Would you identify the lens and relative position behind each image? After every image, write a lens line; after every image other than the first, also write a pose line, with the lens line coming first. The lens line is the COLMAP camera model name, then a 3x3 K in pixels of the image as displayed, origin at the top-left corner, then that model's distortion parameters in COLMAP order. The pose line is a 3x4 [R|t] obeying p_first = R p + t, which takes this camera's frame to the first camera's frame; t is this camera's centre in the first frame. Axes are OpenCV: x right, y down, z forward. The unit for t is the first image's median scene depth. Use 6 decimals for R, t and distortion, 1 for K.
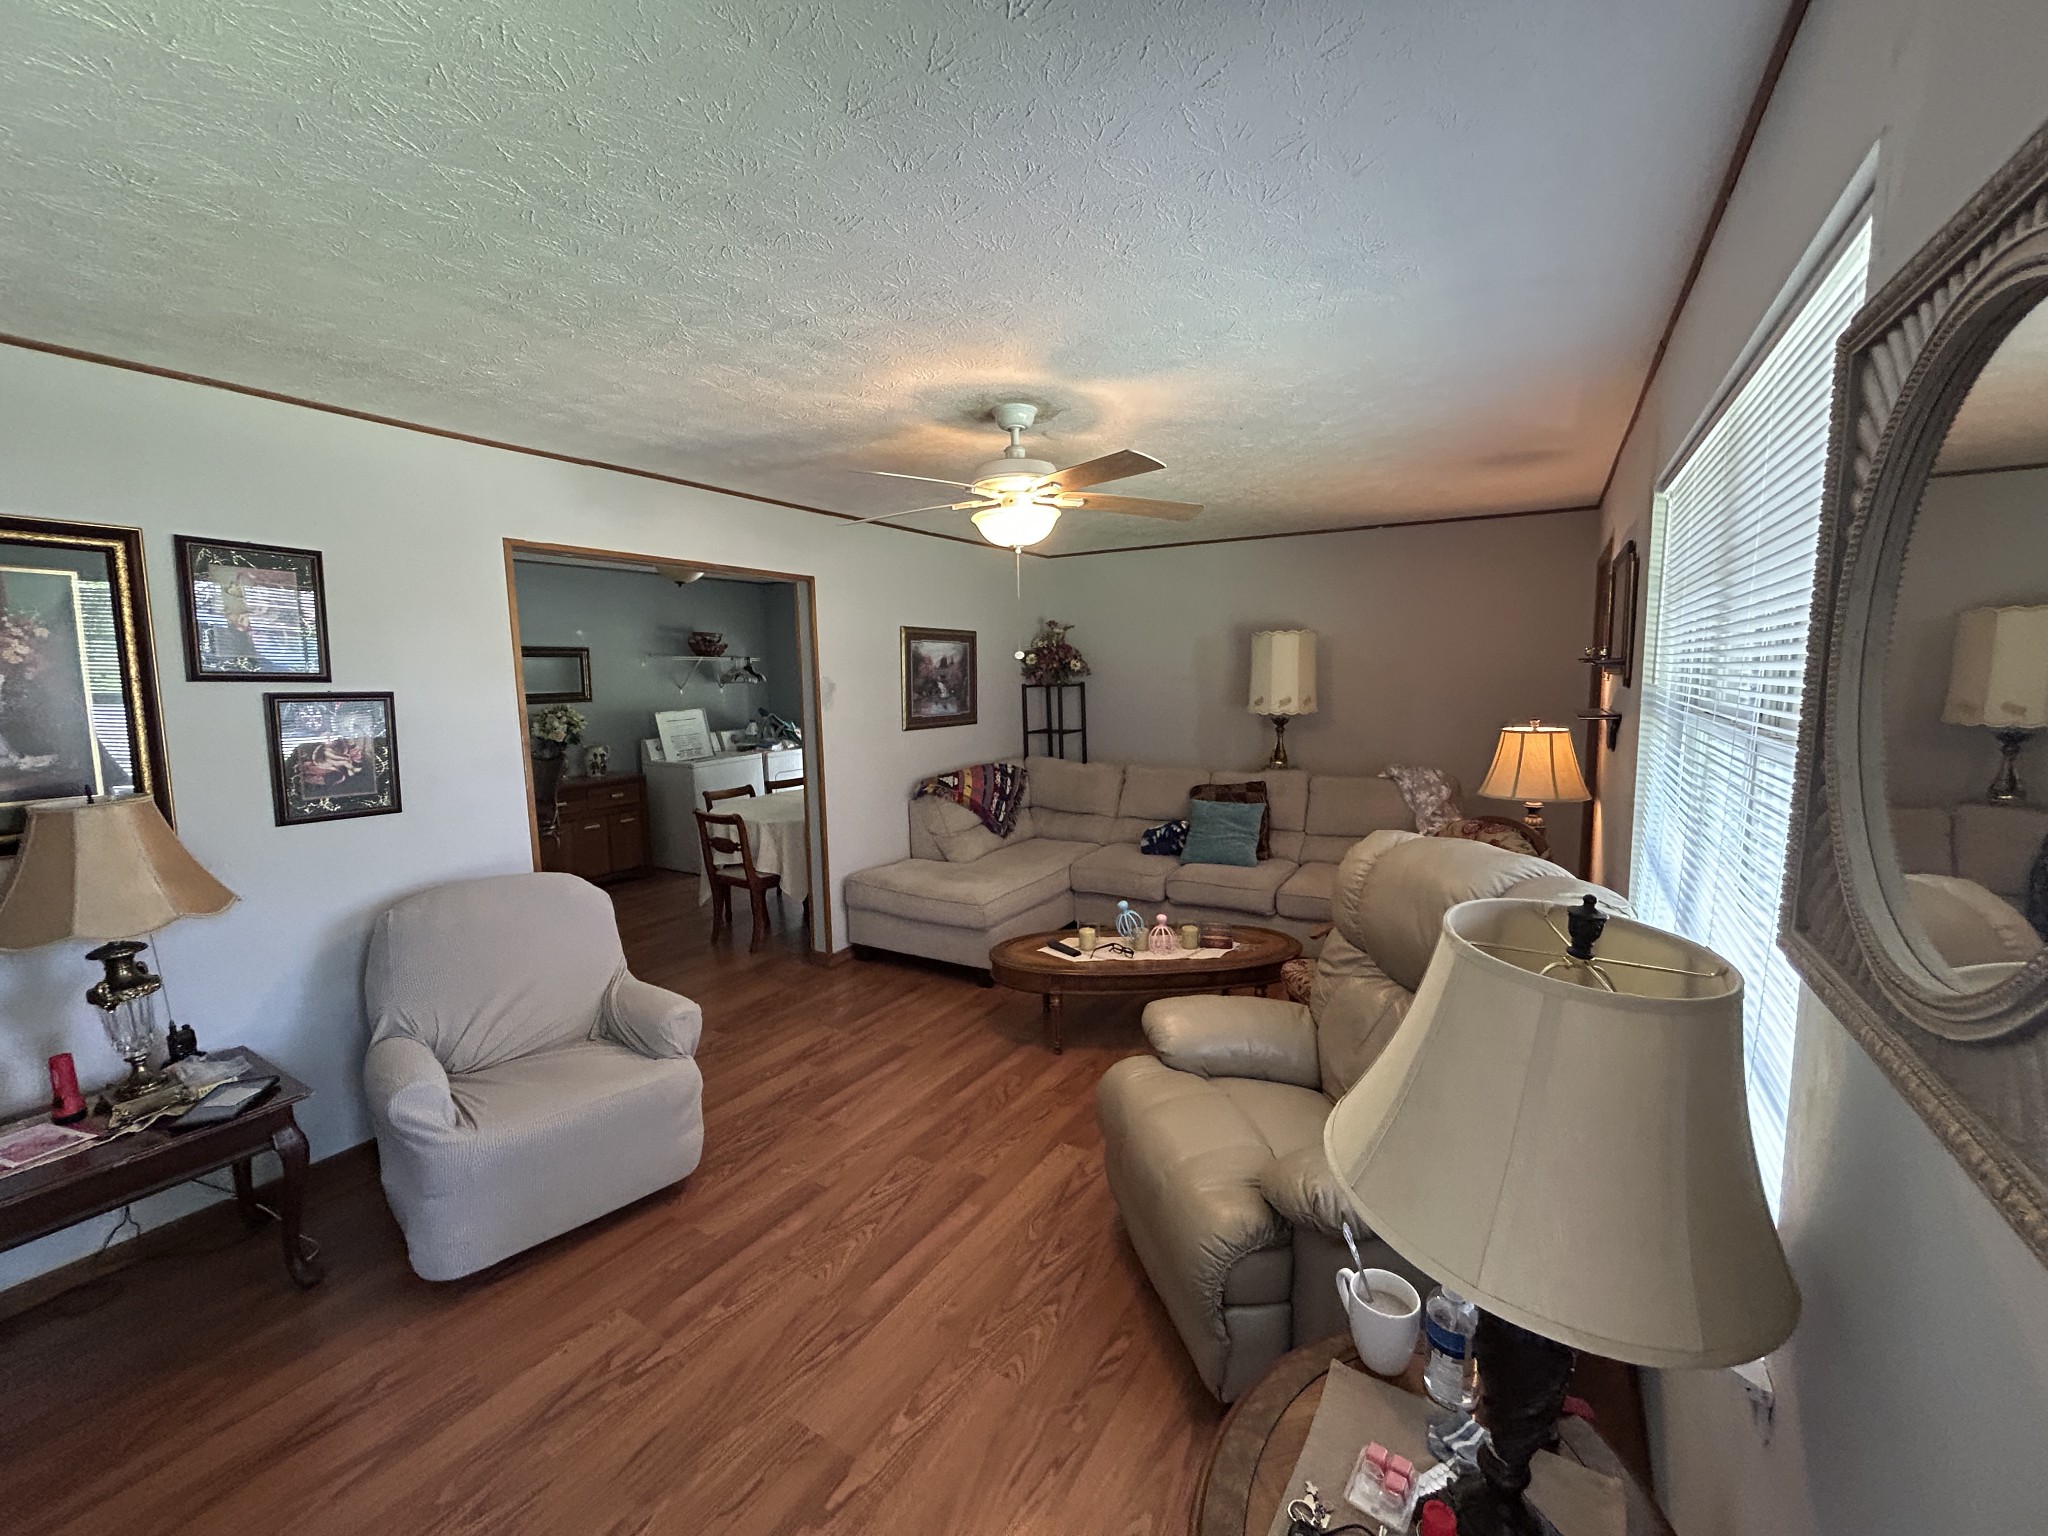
lens RADIAL K [[827.8, 0, 1024.0], [0, 827.8, 768.0], [0, 0, 1]] dist [-0.002105, -0.000153]
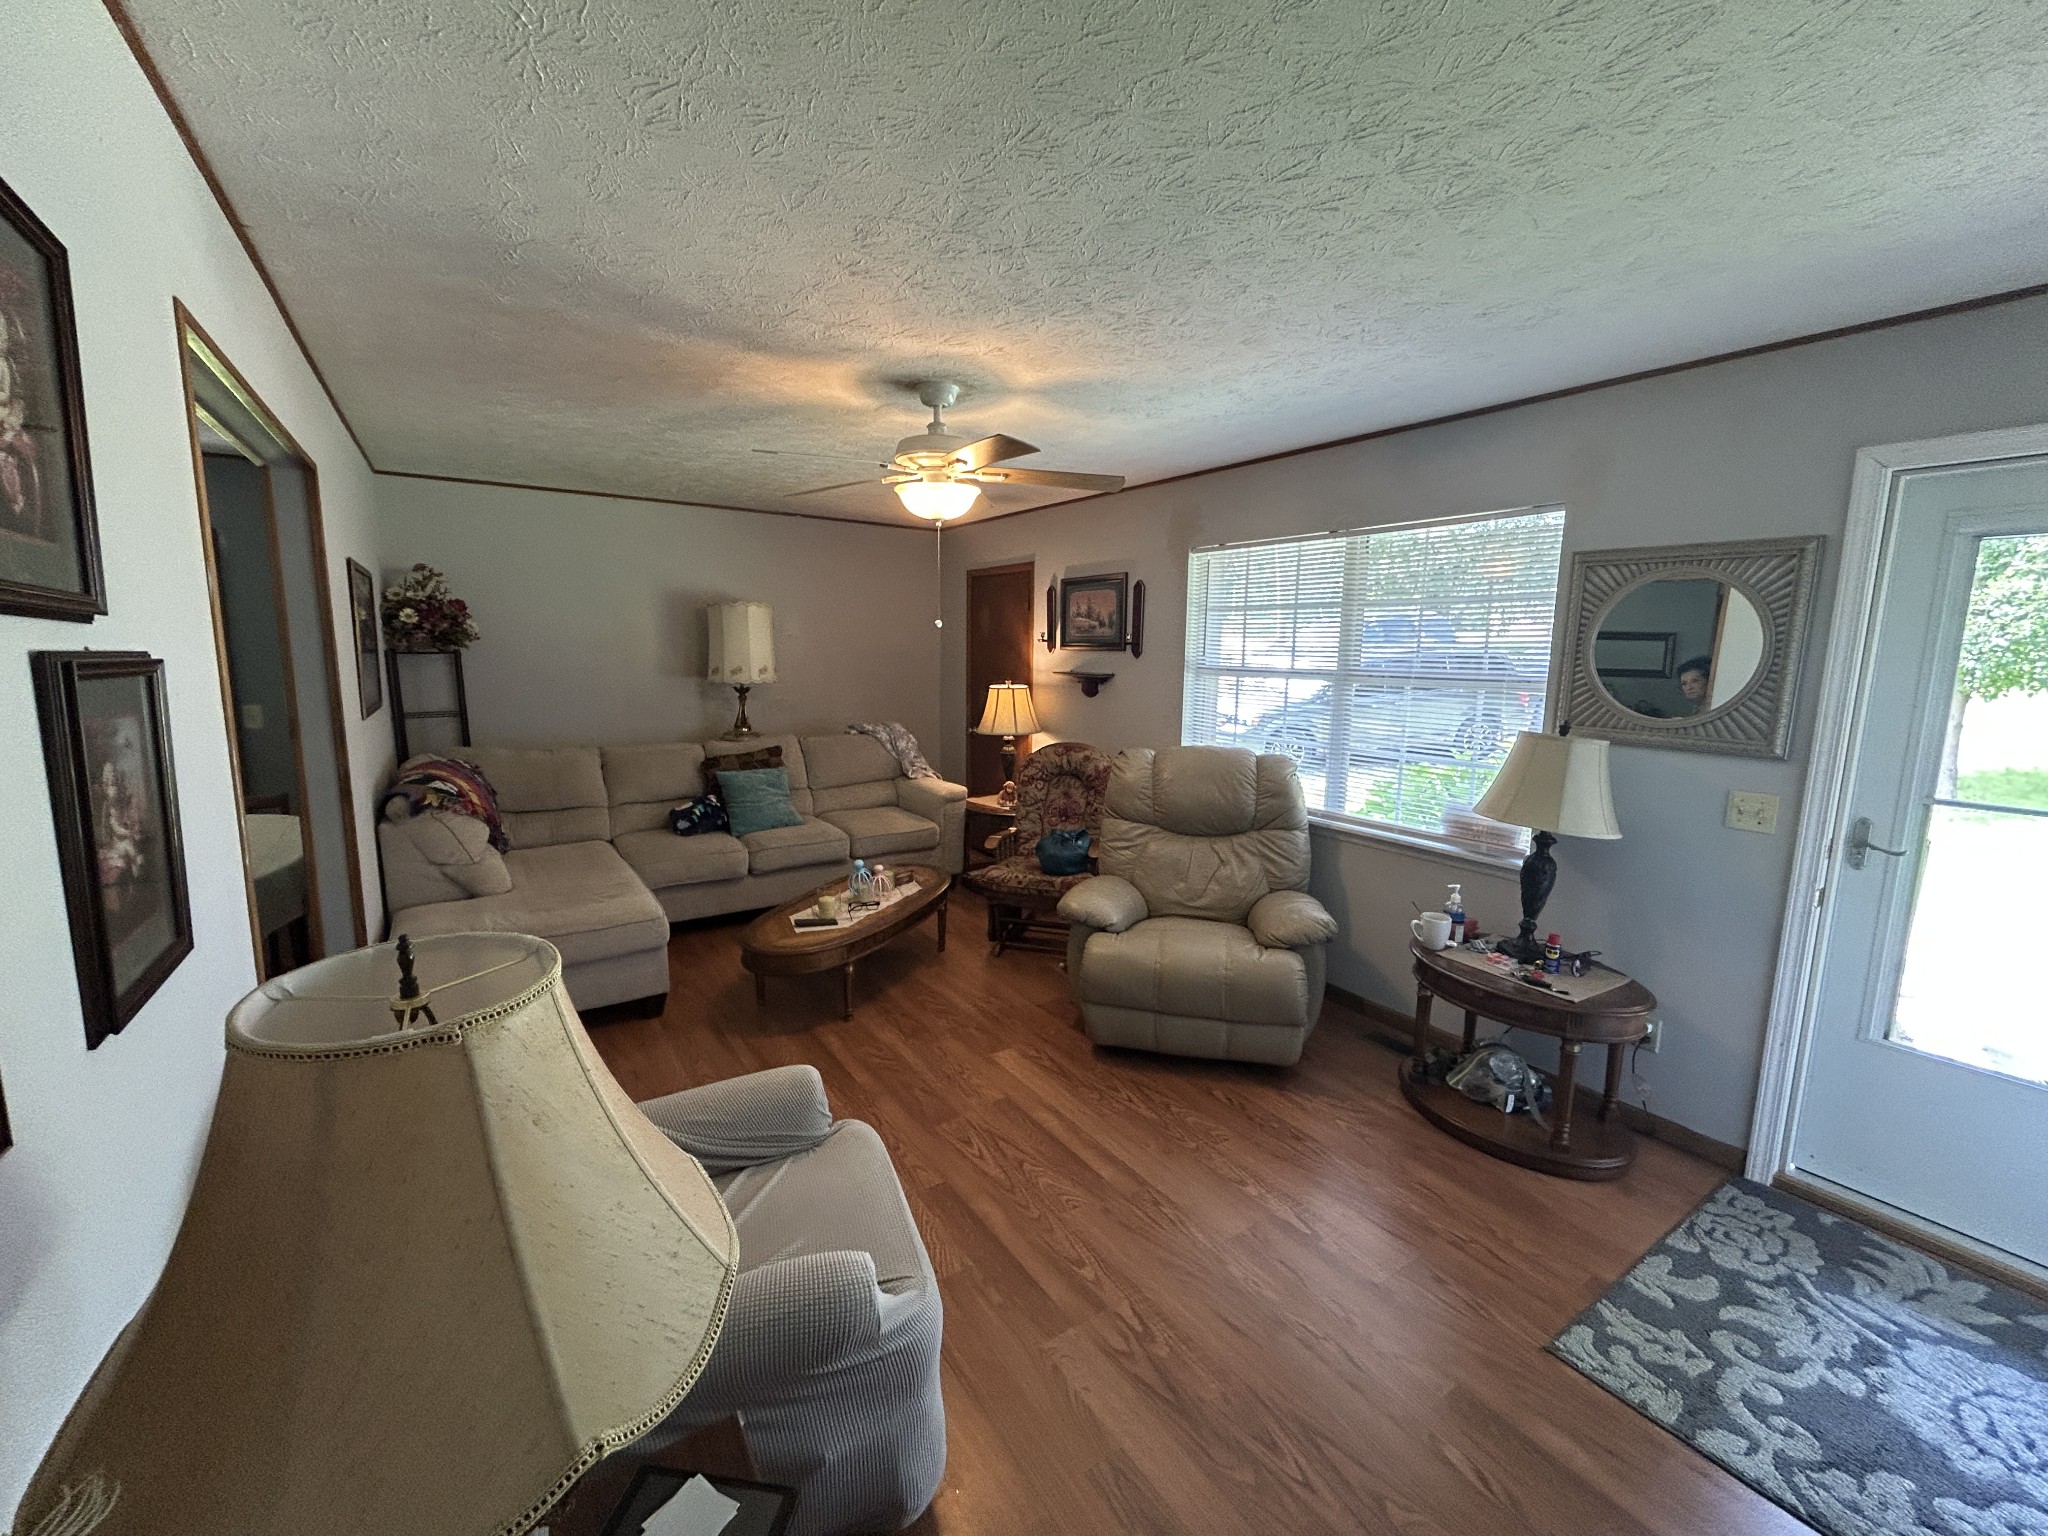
lens RADIAL K [[827.8, 0, 1024.0], [0, 827.8, 768.0], [0, 0, 1]] dist [-0.002105, -0.000153]
pose [[0.414853, -0.113144, 0.902826, -0.729133], [0.083642, 0.992779, 0.085983, -0.028099], [-0.906036, 0.039844, 0.421321, 0.361116]]
